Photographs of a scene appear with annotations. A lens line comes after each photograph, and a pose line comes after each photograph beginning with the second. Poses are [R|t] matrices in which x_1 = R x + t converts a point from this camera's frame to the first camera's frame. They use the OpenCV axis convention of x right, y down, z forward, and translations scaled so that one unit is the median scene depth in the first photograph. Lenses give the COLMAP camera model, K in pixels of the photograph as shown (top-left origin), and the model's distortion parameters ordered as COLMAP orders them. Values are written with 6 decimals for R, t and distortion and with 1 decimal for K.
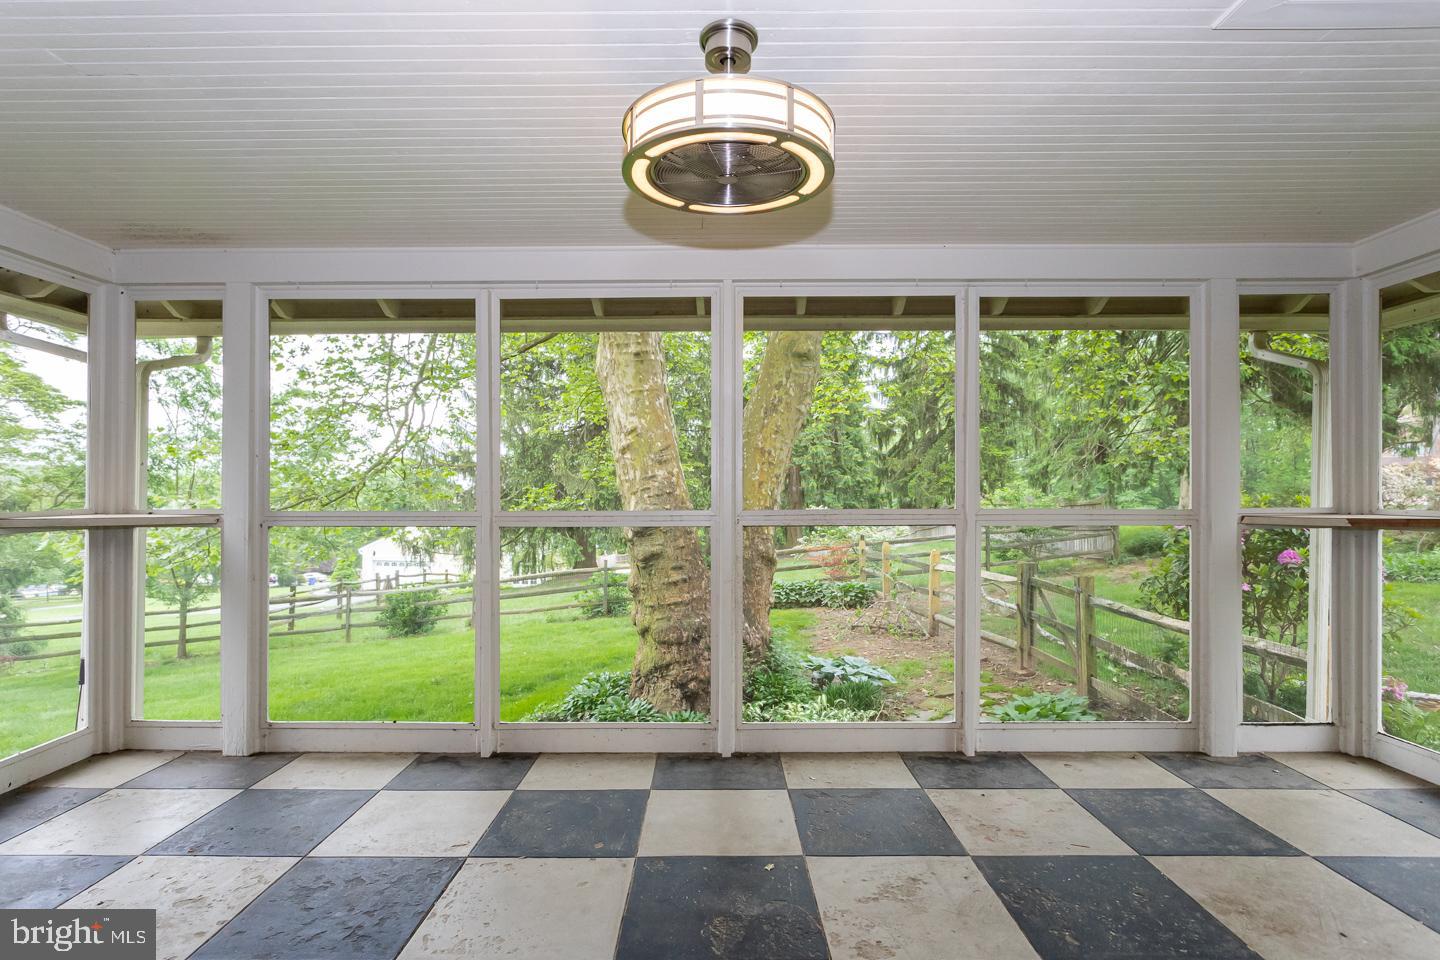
lens RADIAL K [[723.3, 0, 718.1], [0, 723.3, 489.5], [0, 0, 1]] dist [0.006254, 0.001610]
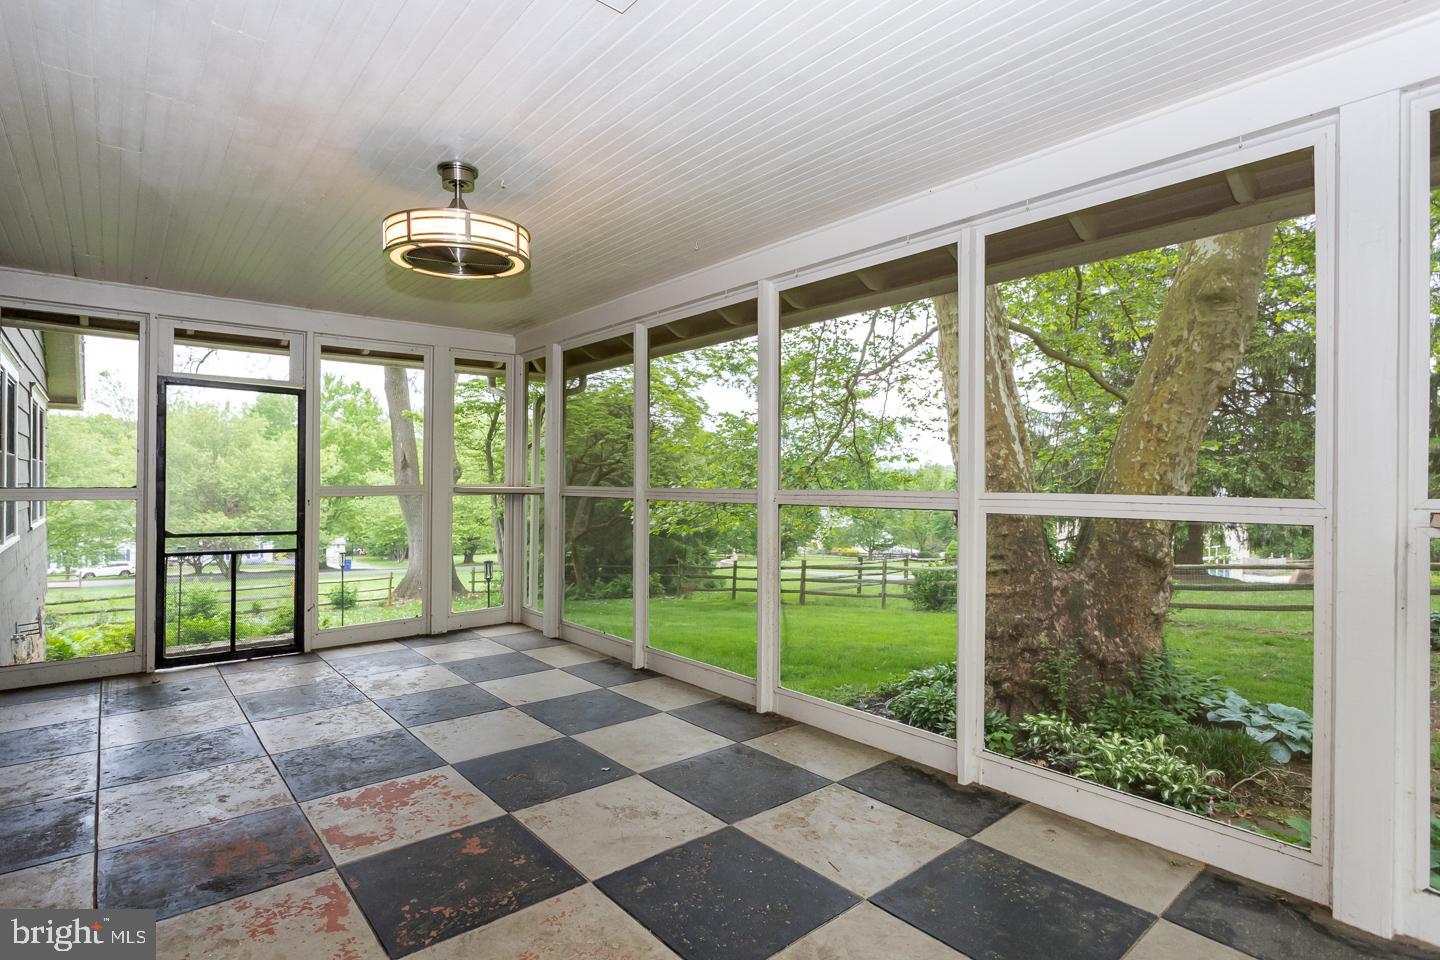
lens RADIAL K [[723.3, 0, 717.6], [0, 723.3, 475.9], [0, 0, 1]] dist [0.006254, 0.001610]
pose [[0.648940, 0.000770, -0.760839, 0.414556], [-0.001854, 0.999998, -0.000569, 0.005224], [0.760837, 0.001779, 0.648941, 0.121446]]
